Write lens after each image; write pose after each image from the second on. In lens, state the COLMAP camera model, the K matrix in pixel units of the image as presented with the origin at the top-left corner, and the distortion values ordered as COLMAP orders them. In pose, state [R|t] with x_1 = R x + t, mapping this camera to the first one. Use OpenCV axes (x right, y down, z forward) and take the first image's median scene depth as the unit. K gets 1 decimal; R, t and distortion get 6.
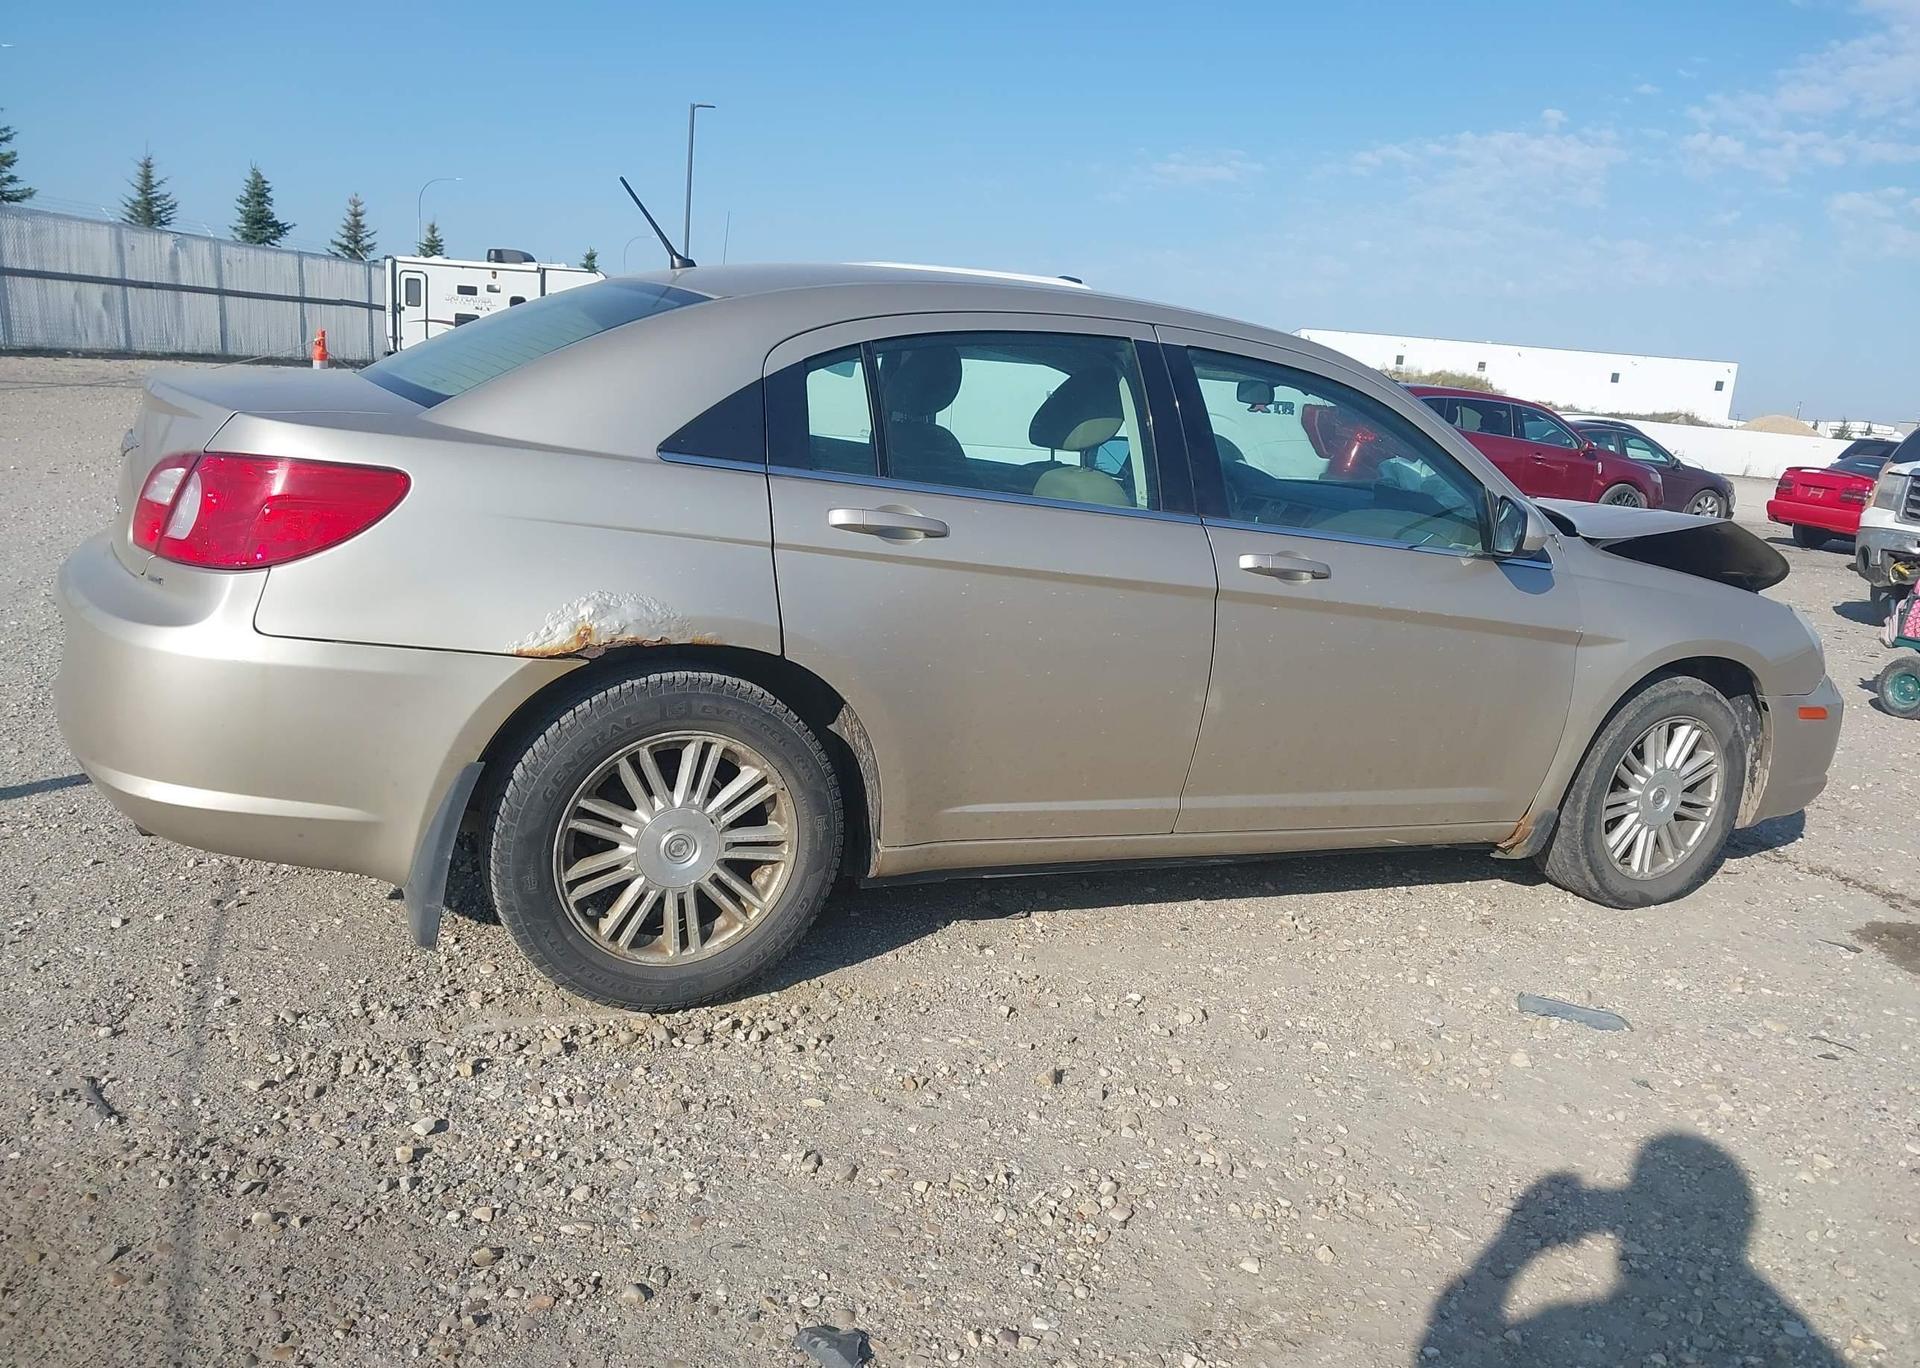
lens RADIAL K [[1506.9, 0, 971.3], [0, 1506.9, 732.8], [0, 0, 1]] dist [0.052352, -0.063192]
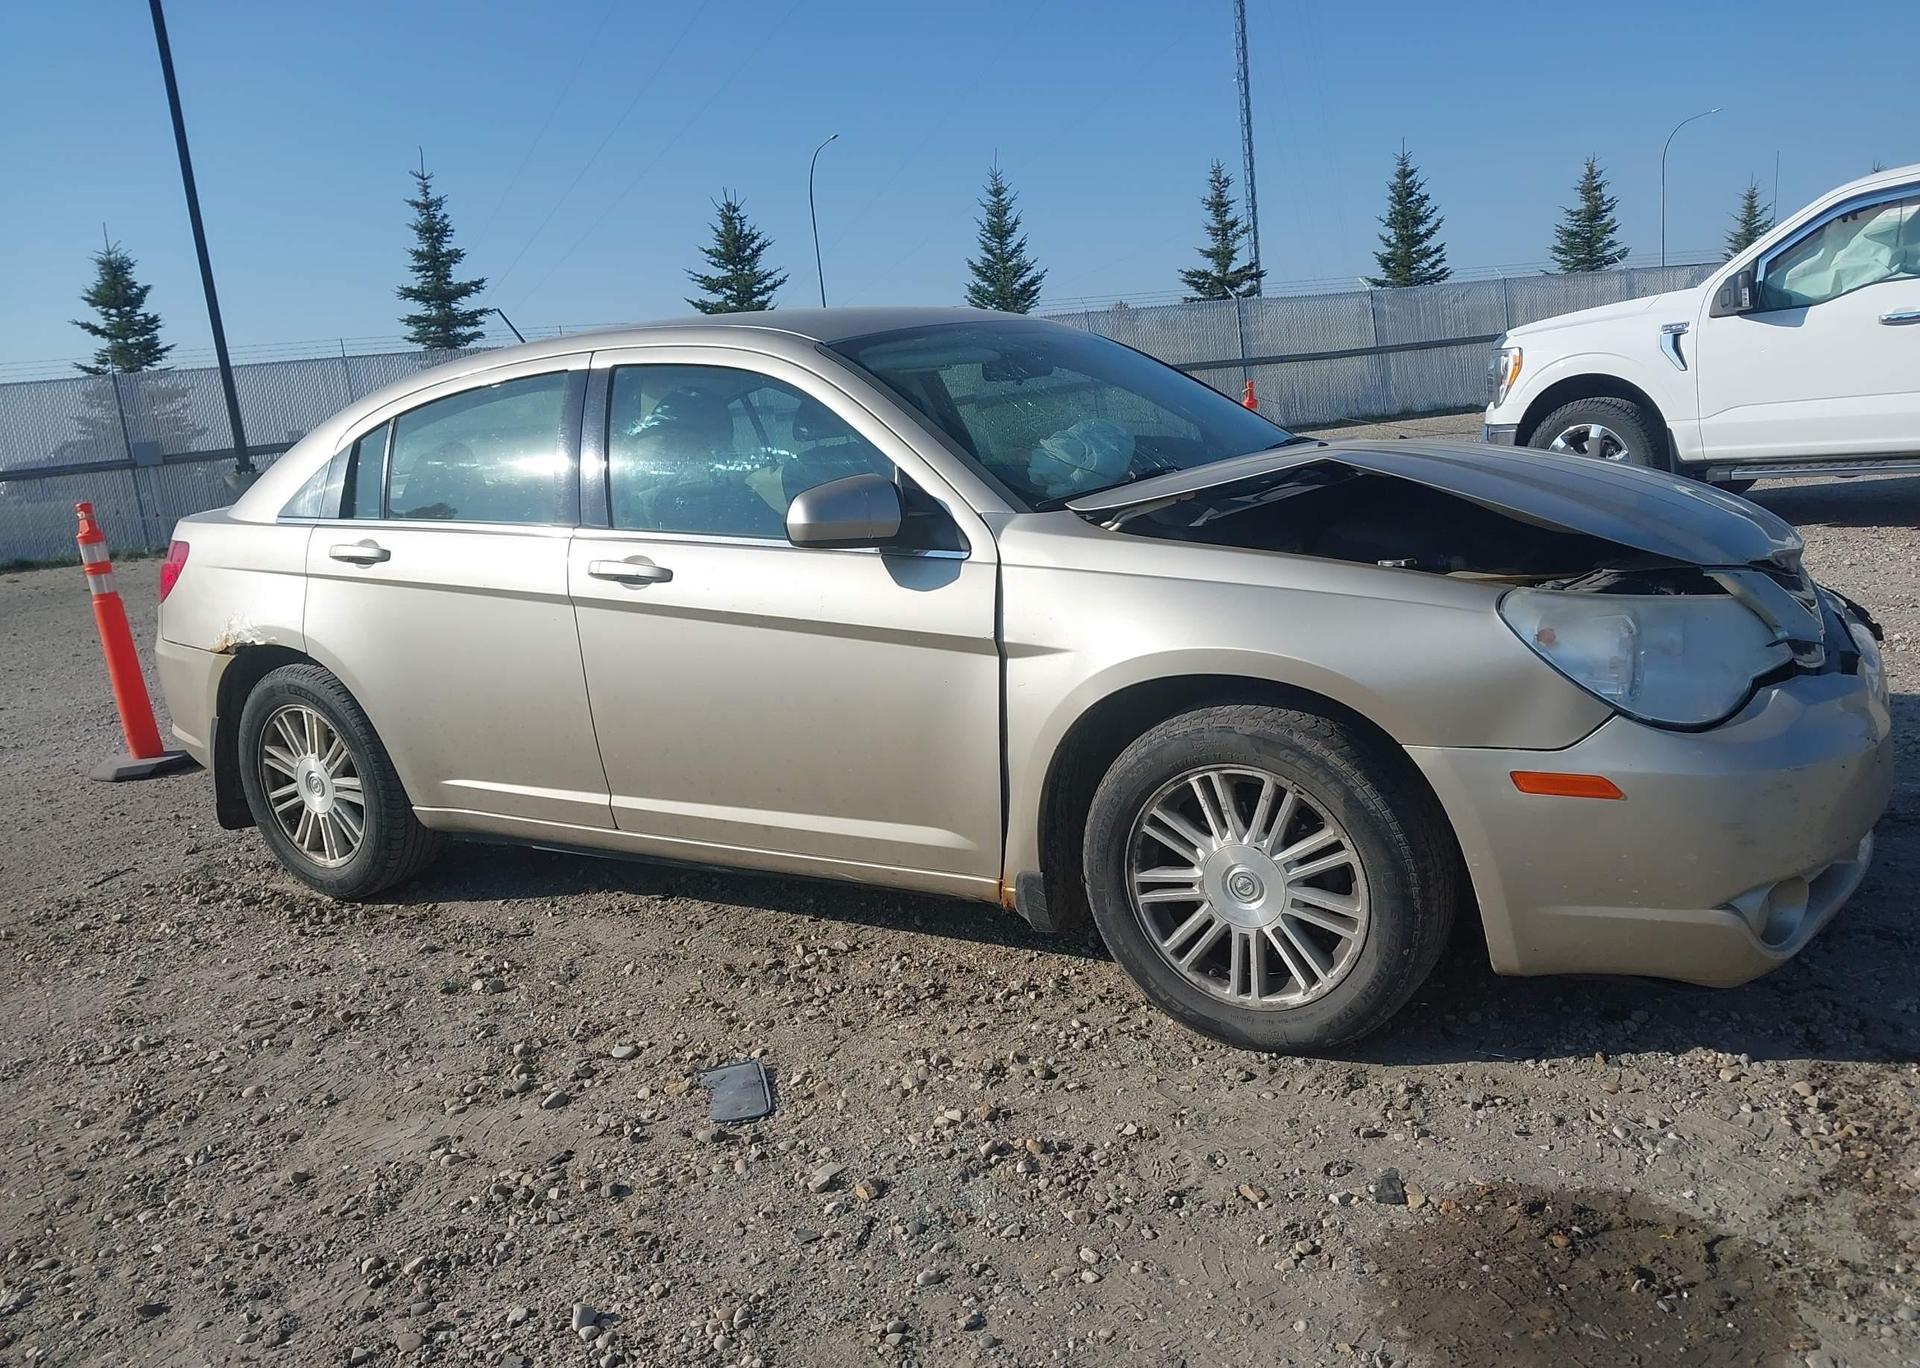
lens RADIAL K [[1523.5, 0, 975.3], [0, 1523.5, 741.7], [0, 0, 1]] dist [0.003121, -0.005078]
pose [[0.506612, 0.053932, -0.860486, 1.330537], [-0.063889, 0.997646, 0.024913, -0.041419], [0.859804, 0.042354, 0.508865, 0.768064]]
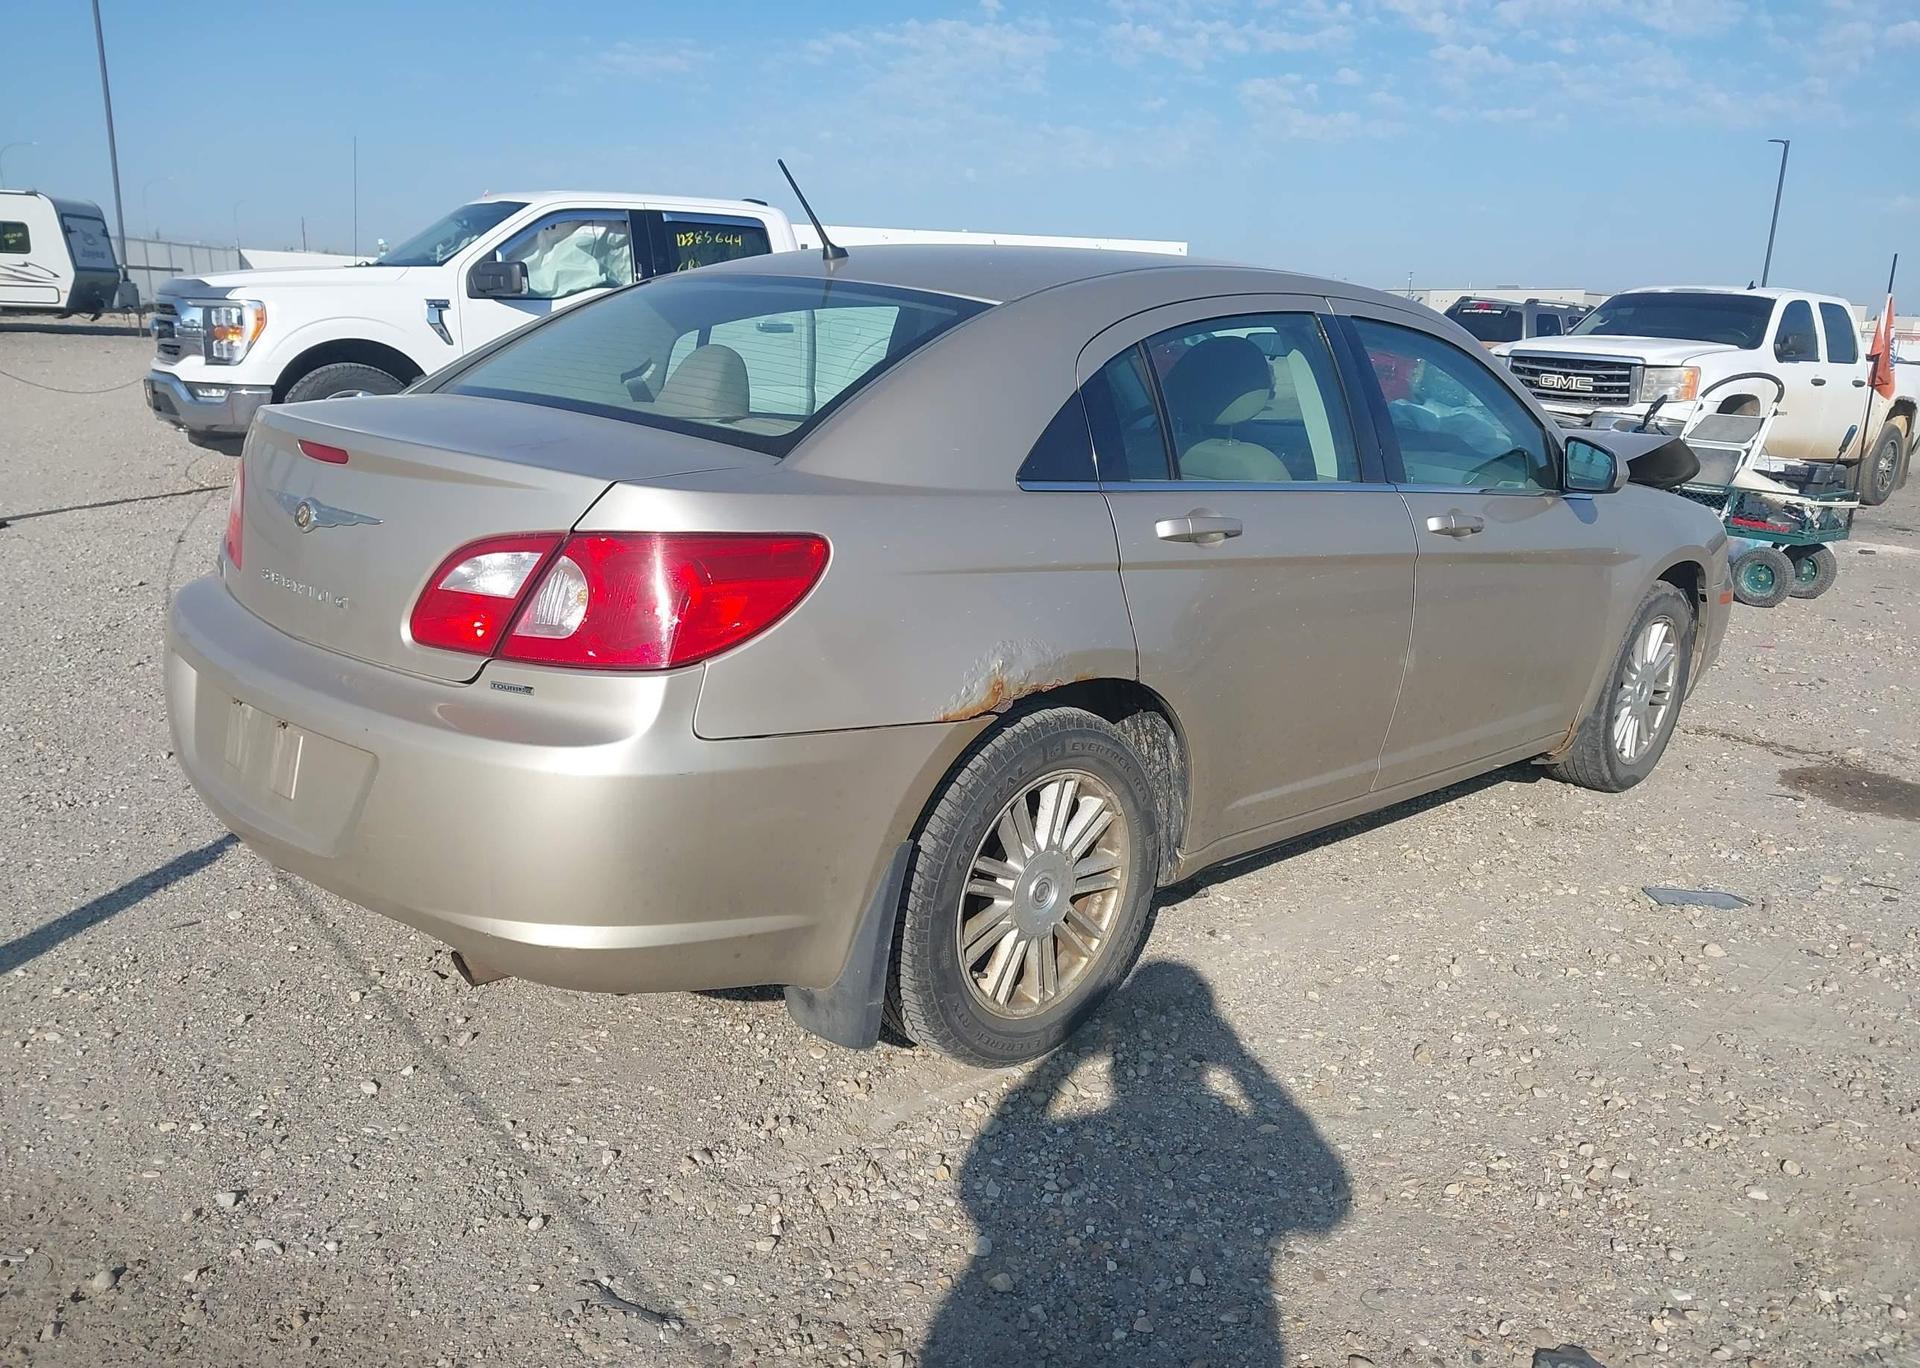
lens RADIAL K [[1506.9, 0, 971.3], [0, 1506.9, 732.8], [0, 0, 1]] dist [0.052352, -0.063192]
pose [[0.947684, -0.134260, 0.289602, -0.478441], [0.116158, 0.990092, 0.078897, -0.099613], [-0.297326, -0.041130, 0.953890, 0.104714]]
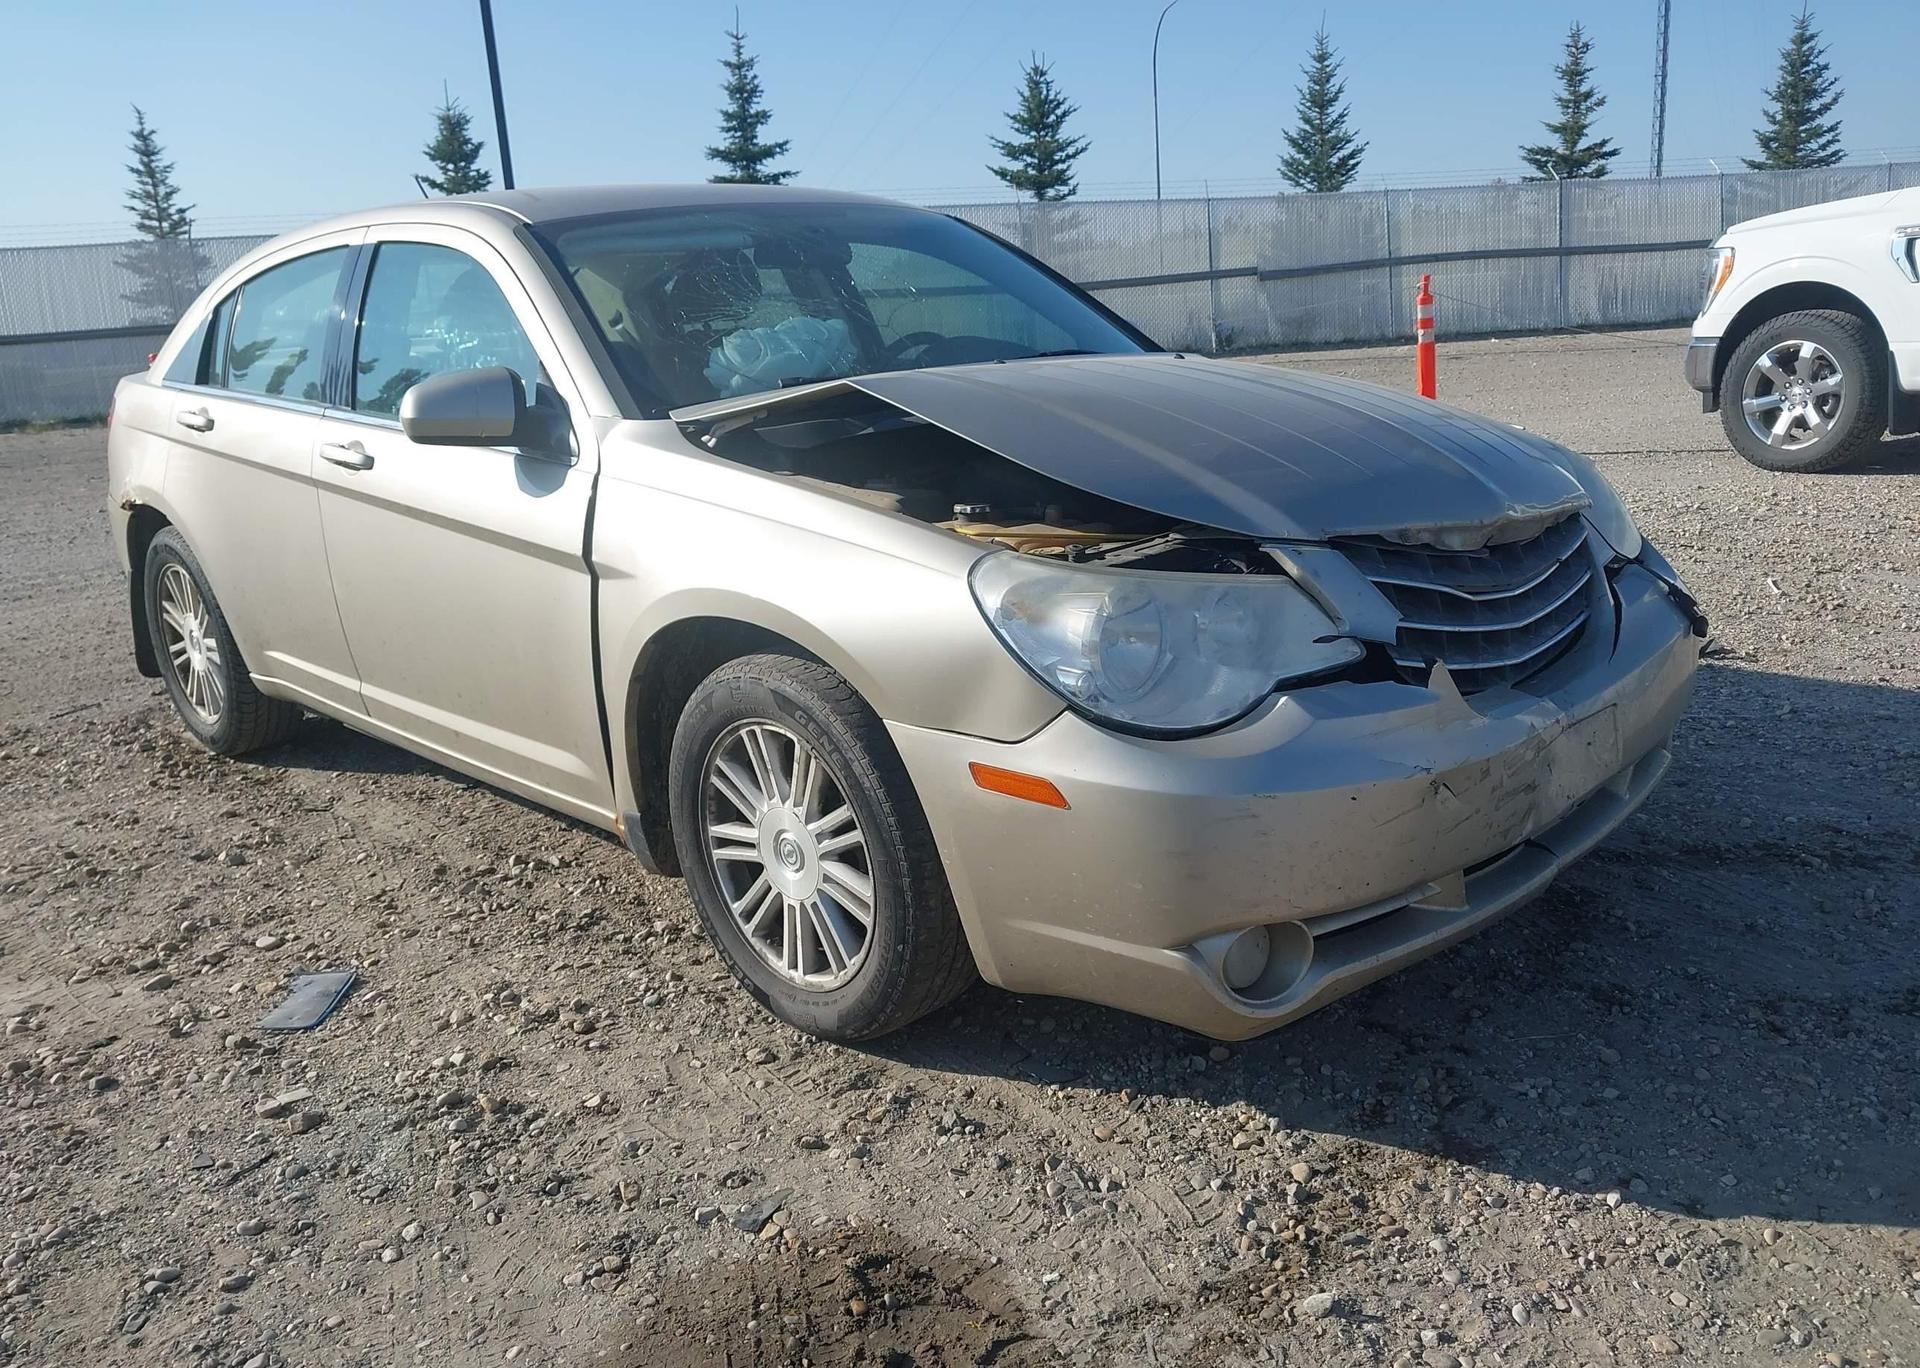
lens RADIAL K [[1523.5, 0, 975.3], [0, 1523.5, 741.7], [0, 0, 1]] dist [0.003121, -0.005078]
pose [[0.310721, 0.161222, -0.936728, 1.430612], [-0.139932, 0.982531, 0.122688, -0.118828], [0.940144, 0.092956, 0.327853, 1.195580]]
